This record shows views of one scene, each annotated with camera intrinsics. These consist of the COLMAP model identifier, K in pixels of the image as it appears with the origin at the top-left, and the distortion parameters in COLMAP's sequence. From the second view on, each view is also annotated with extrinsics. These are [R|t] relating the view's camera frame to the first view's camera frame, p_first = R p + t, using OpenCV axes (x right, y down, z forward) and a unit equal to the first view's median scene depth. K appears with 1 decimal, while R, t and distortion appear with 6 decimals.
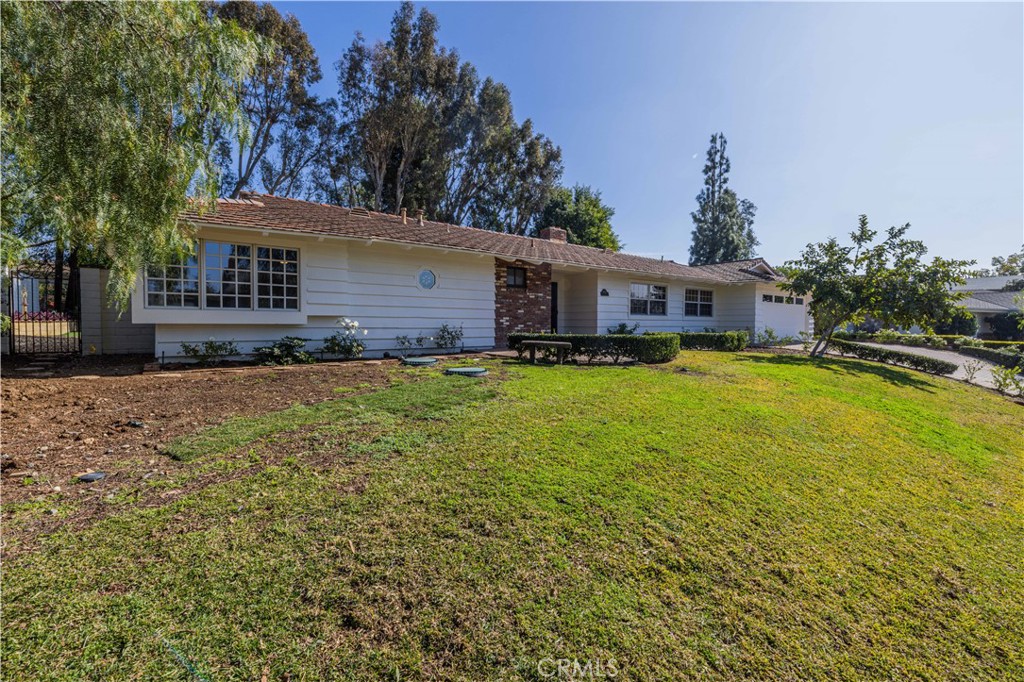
lens RADIAL K [[452.1, 0, 529.0], [0, 452.1, 333.5], [0, 0, 1]] dist [0.001066, -0.000134]
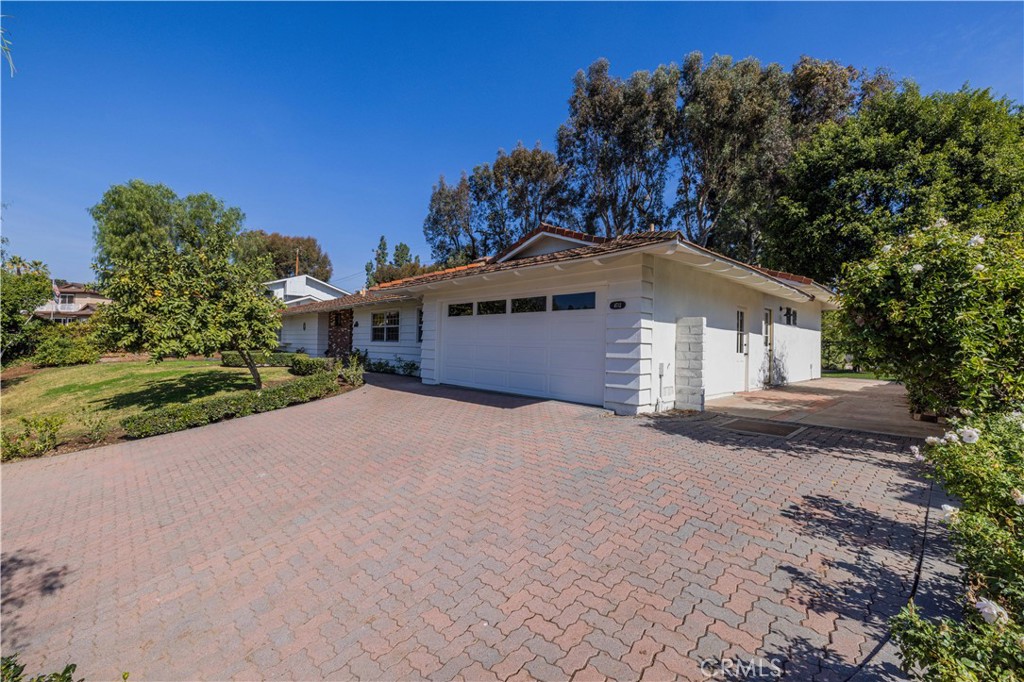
lens RADIAL K [[436.2, 0, 509.7], [0, 436.2, 340.5], [0, 0, 1]] dist [0.001002, -0.001369]
pose [[0.057644, -0.012737, -0.998256, 0.652016], [-0.040436, 0.999068, -0.015083, -0.020111], [0.997518, 0.041235, 0.057075, 0.624561]]
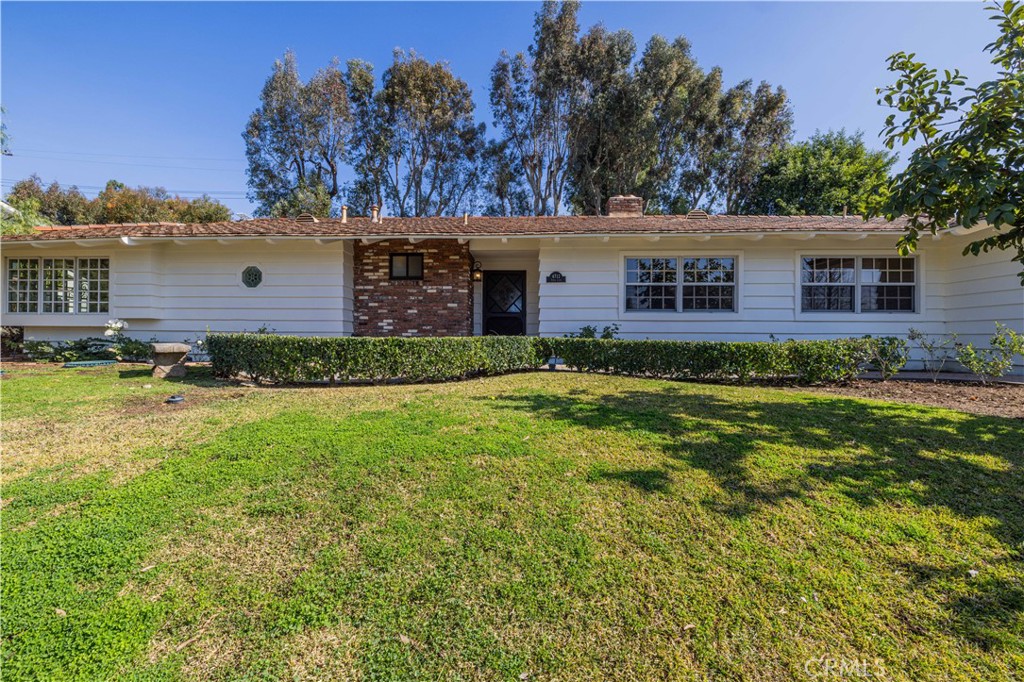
lens RADIAL K [[436.2, 0, 516.7], [0, 436.2, 341.6], [0, 0, 1]] dist [0.001002, -0.001369]
pose [[0.734195, 0.003334, -0.678930, 0.244113], [-0.018373, 0.999719, -0.014959, 0.003392], [0.678690, 0.023457, 0.734050, 0.241089]]
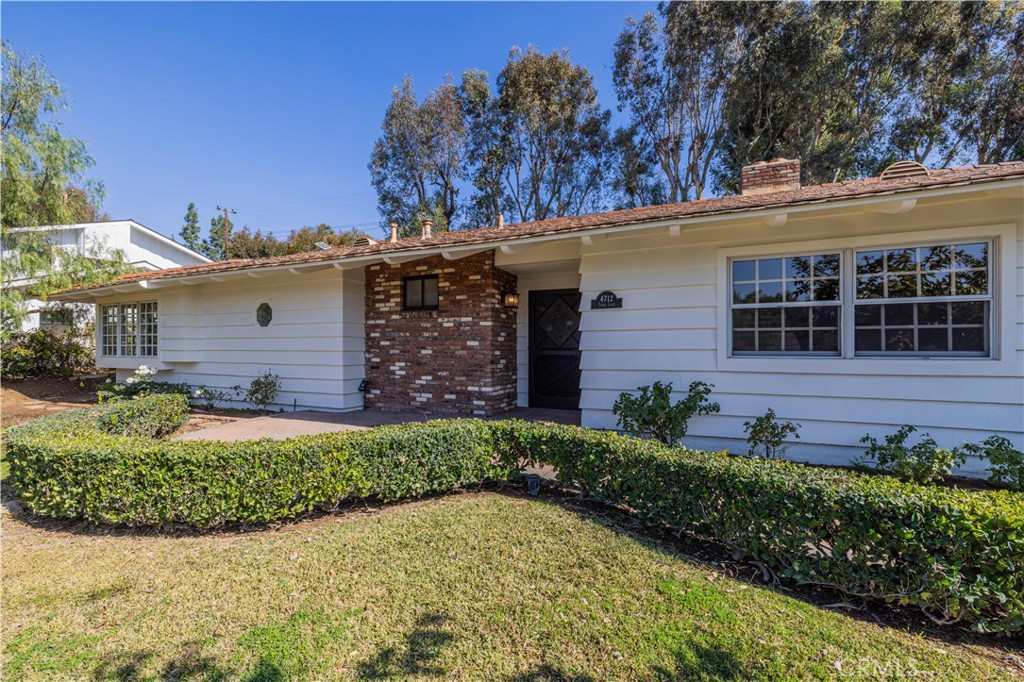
lens RADIAL K [[436.2, 0, 511.9], [0, 436.2, 350.1], [0, 0, 1]] dist [0.001002, -0.001369]
pose [[0.434421, 0.001209, -0.900709, 0.213229], [-0.017971, 0.999812, -0.007325, -0.020158], [0.900531, 0.019369, 0.434361, 0.351126]]
